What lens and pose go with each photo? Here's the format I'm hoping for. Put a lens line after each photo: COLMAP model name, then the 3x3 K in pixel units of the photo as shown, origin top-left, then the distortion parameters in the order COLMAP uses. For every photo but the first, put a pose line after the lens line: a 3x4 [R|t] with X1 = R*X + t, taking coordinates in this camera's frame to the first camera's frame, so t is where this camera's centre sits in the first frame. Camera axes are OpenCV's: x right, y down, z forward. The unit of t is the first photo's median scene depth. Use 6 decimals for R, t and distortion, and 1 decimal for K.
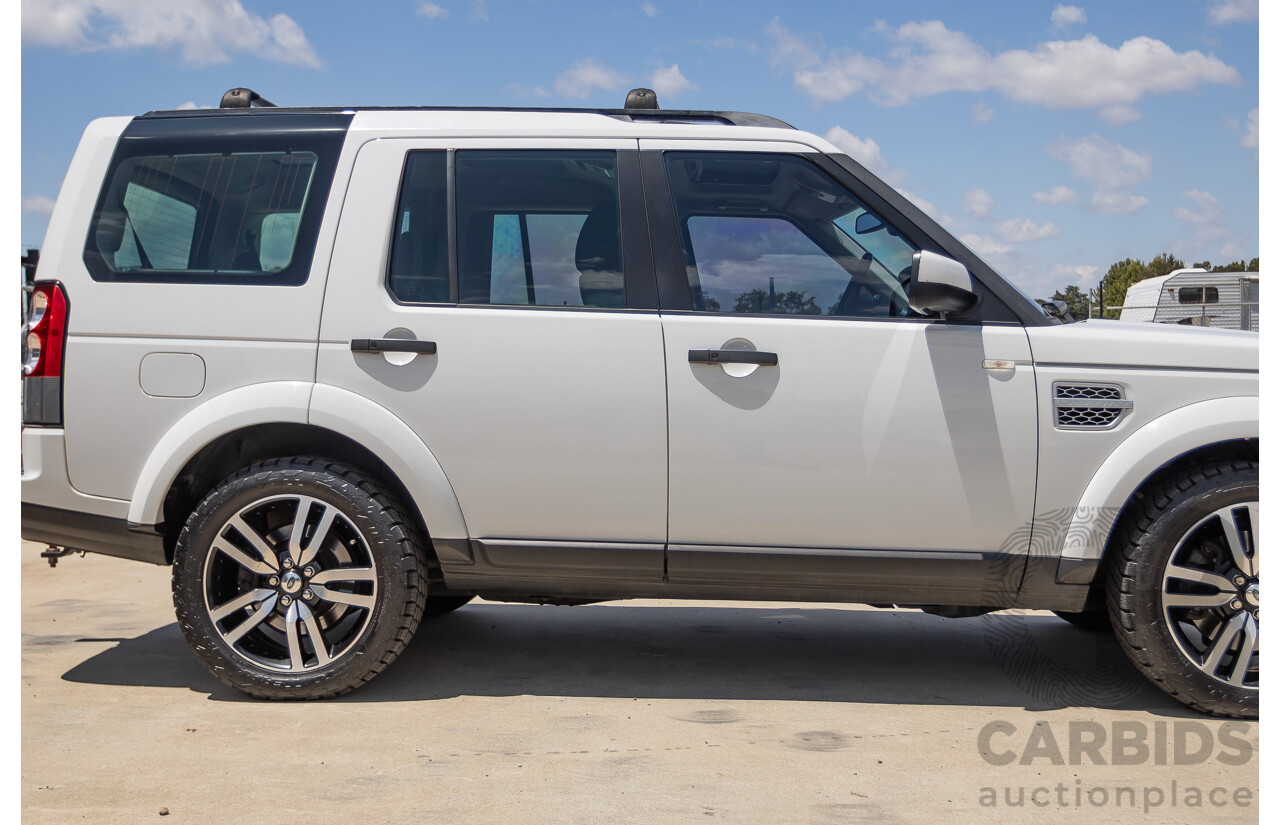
lens RADIAL K [[1533.3, 0, 639.2], [0, 1533.3, 410.7], [0, 0, 1]] dist [0.012973, 0.000000]
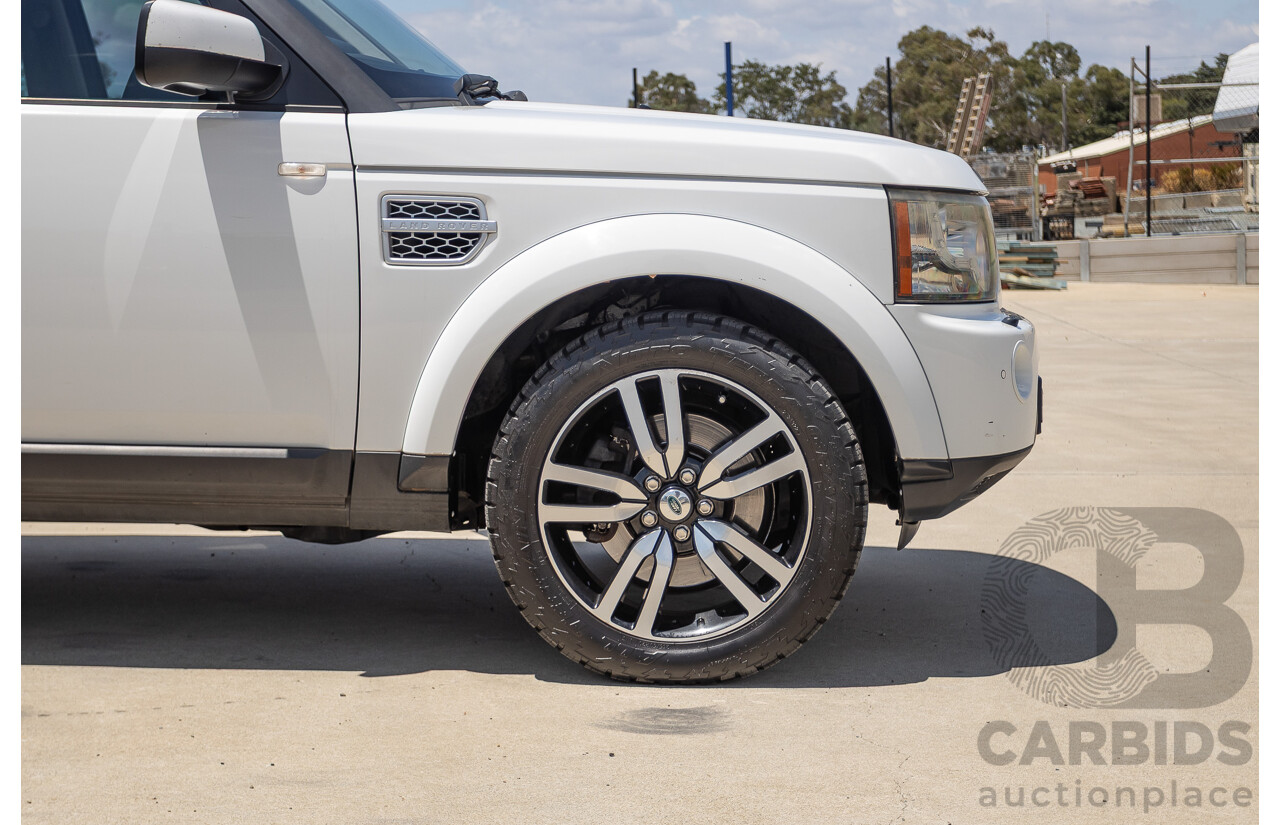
lens RADIAL K [[2311.9, 0, 631.6], [0, 2311.9, 411.7], [0, 0, 1]] dist [-0.031495, 0.000000]
pose [[0.999713, -0.007831, 0.022646, 0.344560], [0.006193, 0.997420, 0.071524, 0.004267], [-0.023148, -0.071363, 0.997182, -0.023716]]
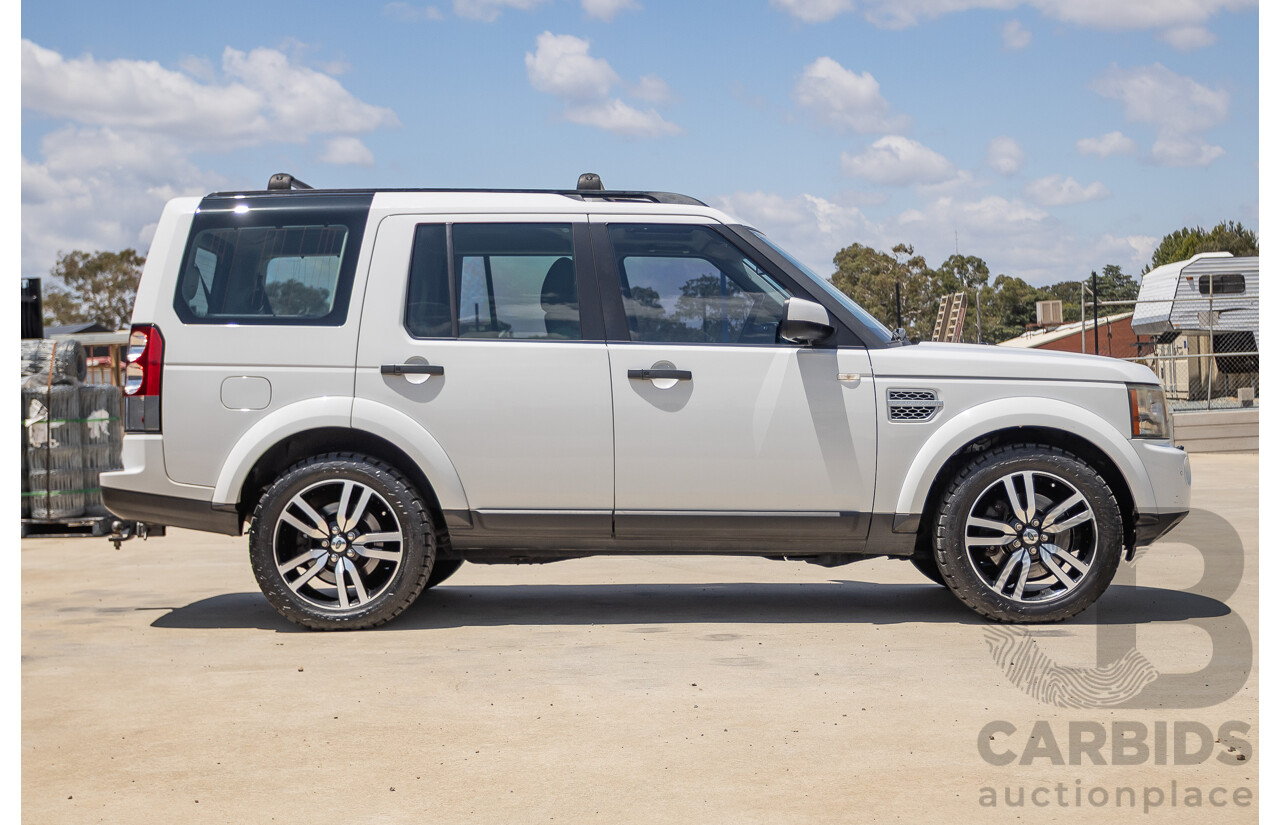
lens RADIAL K [[2001.9, 0, 646.1], [0, 2001.9, 410.7], [0, 0, 1]] dist [-0.029694, 0.000000]
pose [[0.998917, -0.015143, 0.043985, -0.030899], [0.015641, 0.999817, -0.010983, 0.017594], [-0.043810, 0.011659, 0.998972, -0.795853]]
